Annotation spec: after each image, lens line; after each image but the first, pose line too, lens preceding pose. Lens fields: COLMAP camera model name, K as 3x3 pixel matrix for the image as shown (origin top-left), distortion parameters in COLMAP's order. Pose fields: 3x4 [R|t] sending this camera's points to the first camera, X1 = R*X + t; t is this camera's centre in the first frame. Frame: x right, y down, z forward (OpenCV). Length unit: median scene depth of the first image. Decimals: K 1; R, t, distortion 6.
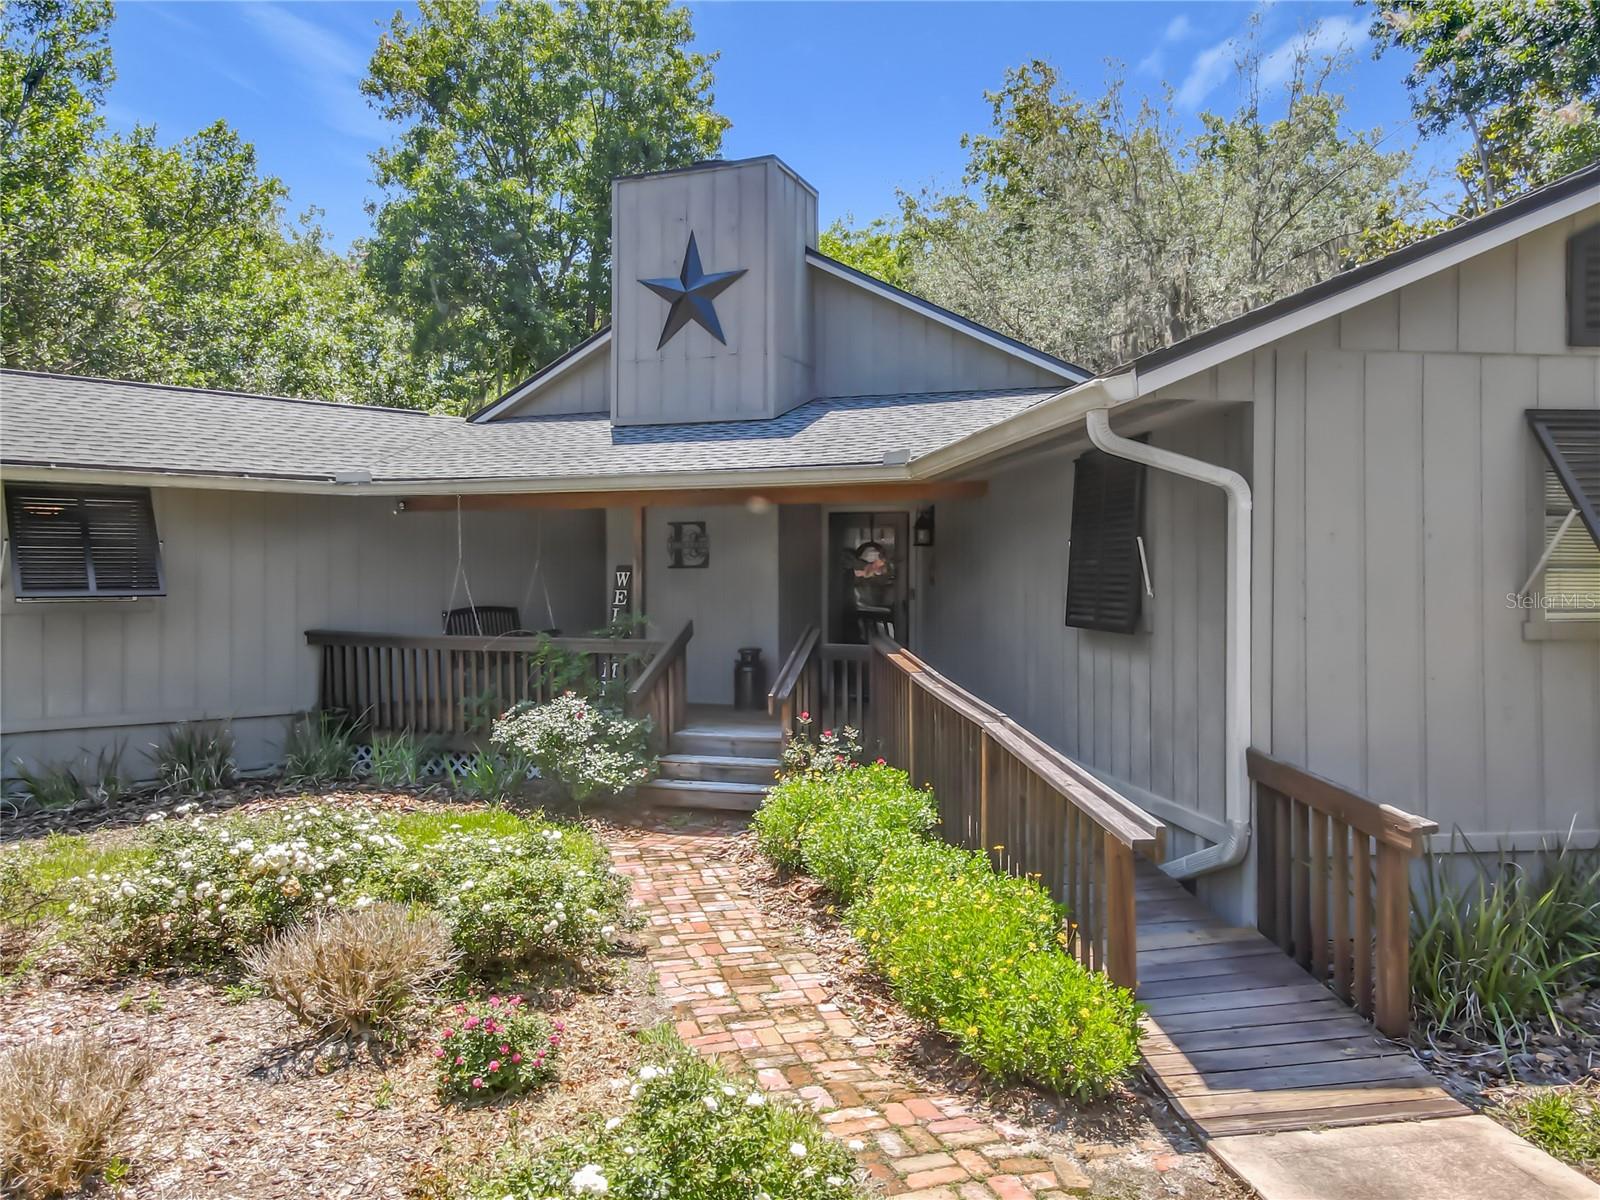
lens RADIAL K [[1187.8, 0, 812.3], [0, 1187.8, 593.2], [0, 0, 1]] dist [0.008350, 0.005934]
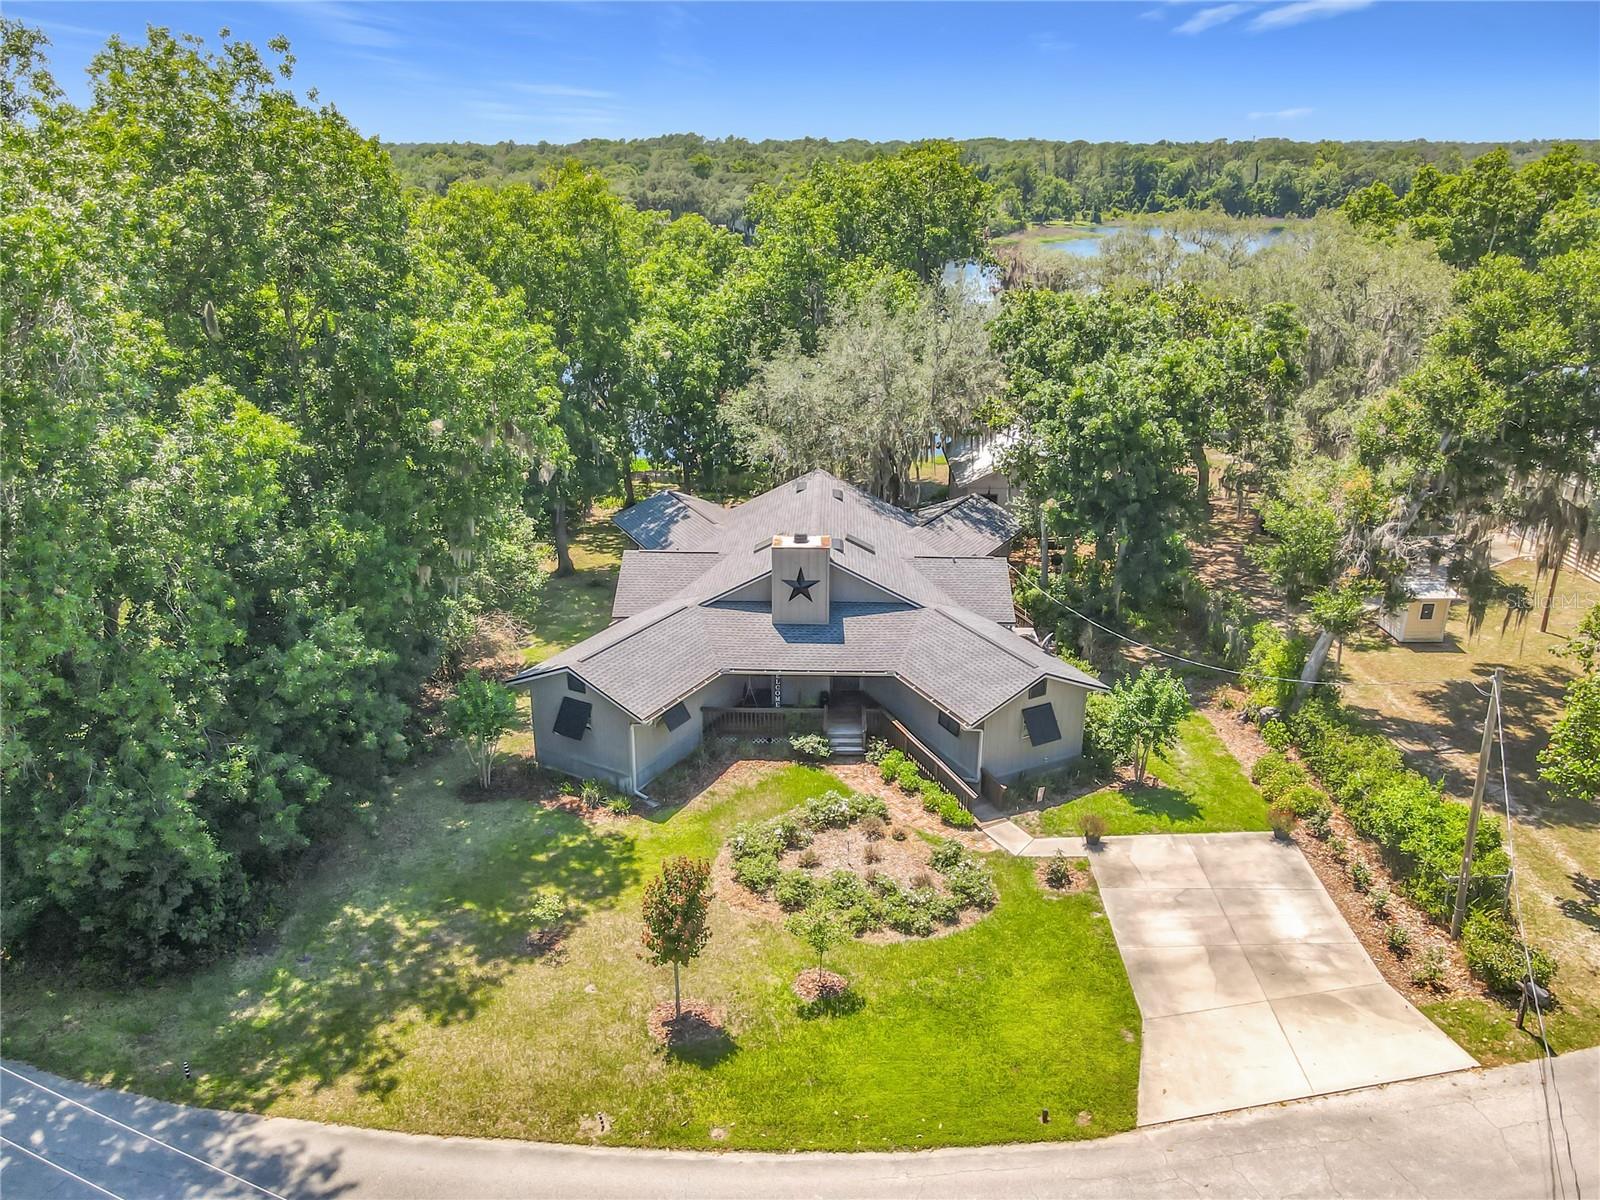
lens RADIAL K [[1187.8, 0, 812.3], [0, 1187.8, 593.2], [0, 0, 1]] dist [0.008350, 0.005934]
pose [[0.941561, -0.107692, 0.319163, -1.134245], [-0.004177, 0.943709, 0.330749, -1.338295], [-0.336816, -0.312754, 0.888110, -1.910362]]
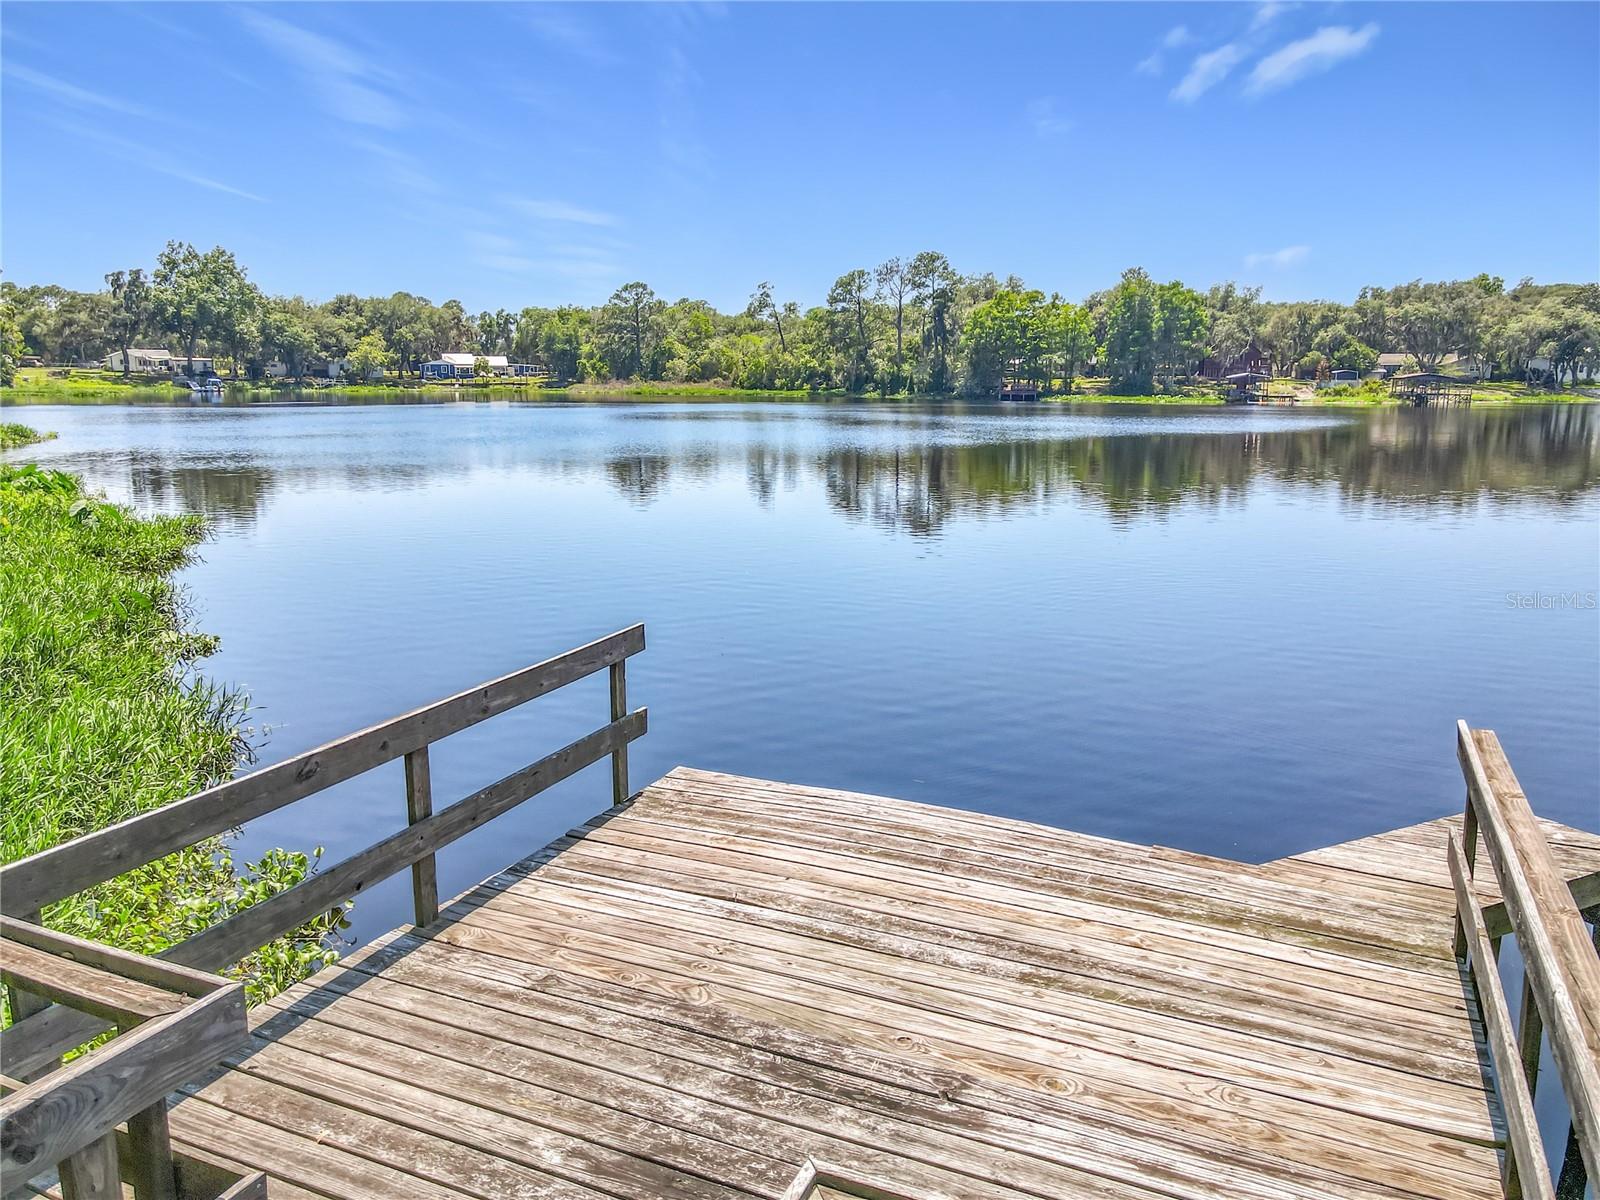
lens RADIAL K [[1166.7, 0, 809.6], [0, 1166.7, 603.7], [0, 0, 1]] dist [0.003706, 0.028826]
pose [[0.969602, 0.054670, -0.238502, 0.676321], [-0.011641, 0.983923, 0.178214, 0.178638], [0.244411, -0.170020, 0.954650, 5.265031]]
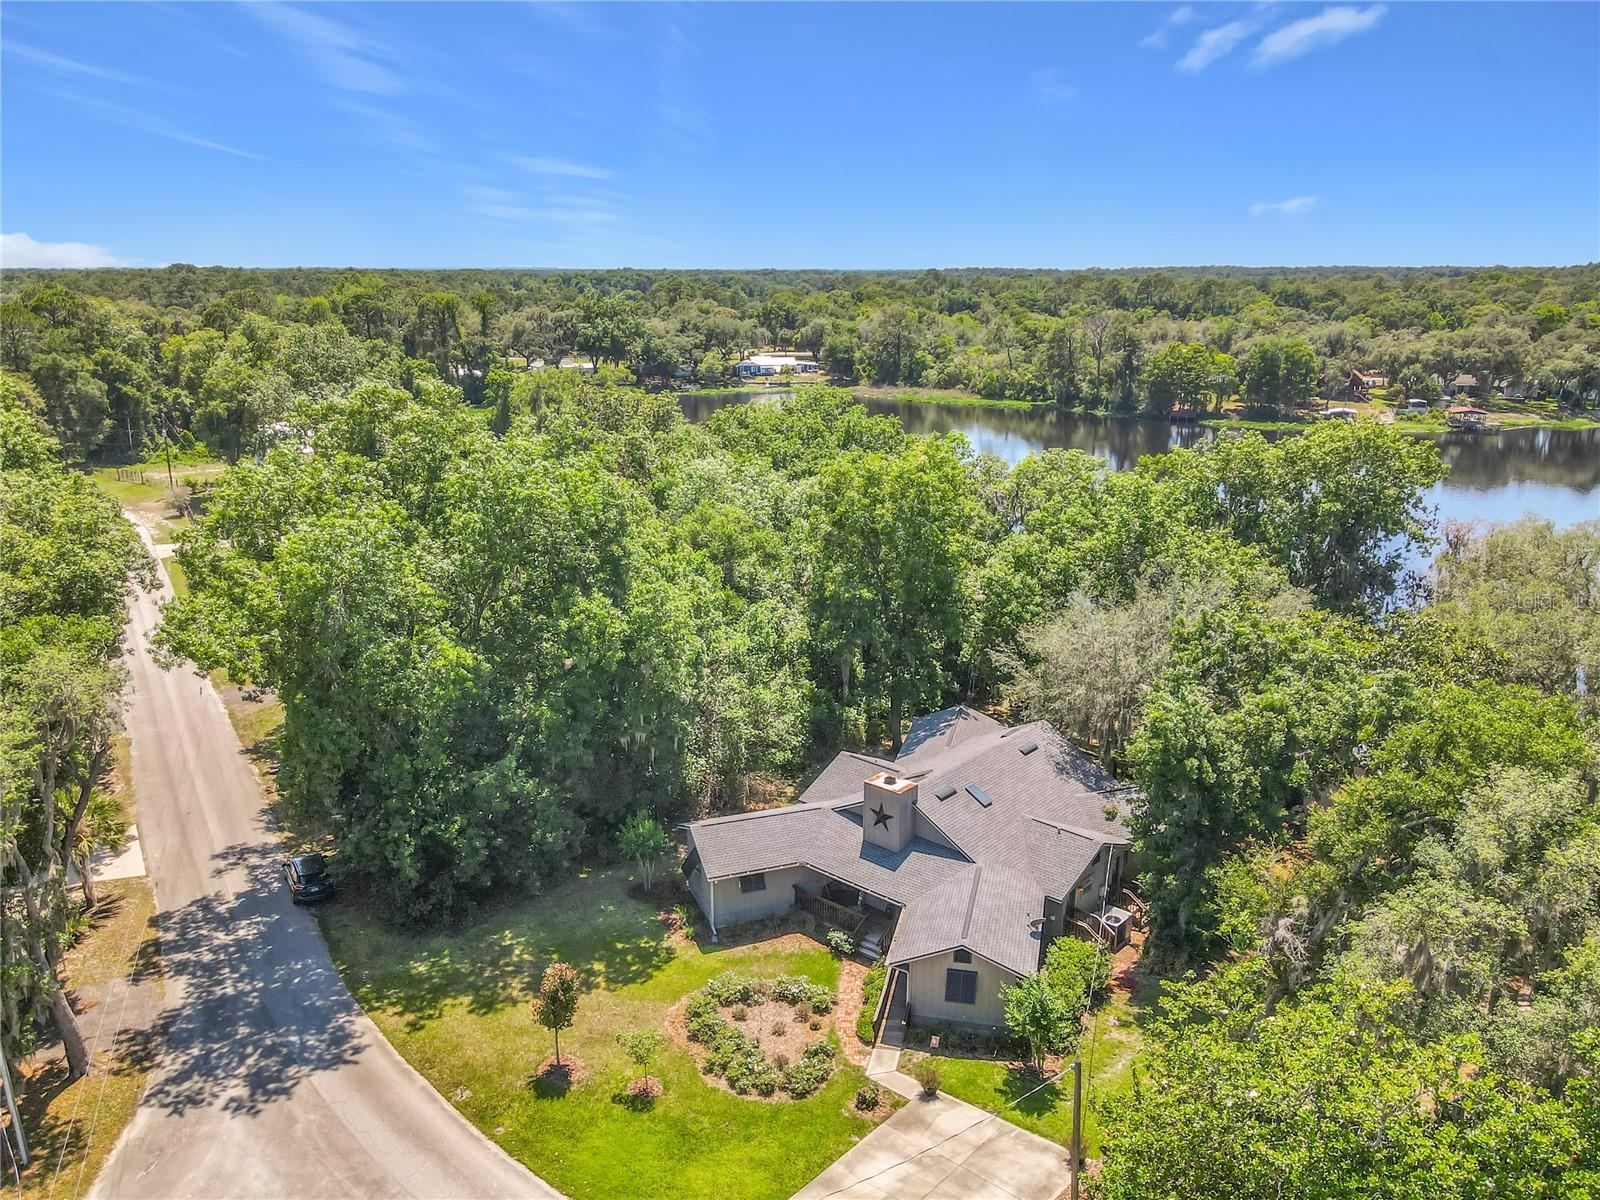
lens RADIAL K [[1198.7, 0, 815.9], [0, 1198.7, 596.8], [0, 0, 1]] dist [-0.010892, -0.003792]
pose [[0.935930, 0.098949, -0.338000, 1.033304], [-0.011076, 0.967516, 0.252567, -2.087102], [0.352012, -0.232641, 0.906623, -2.706539]]
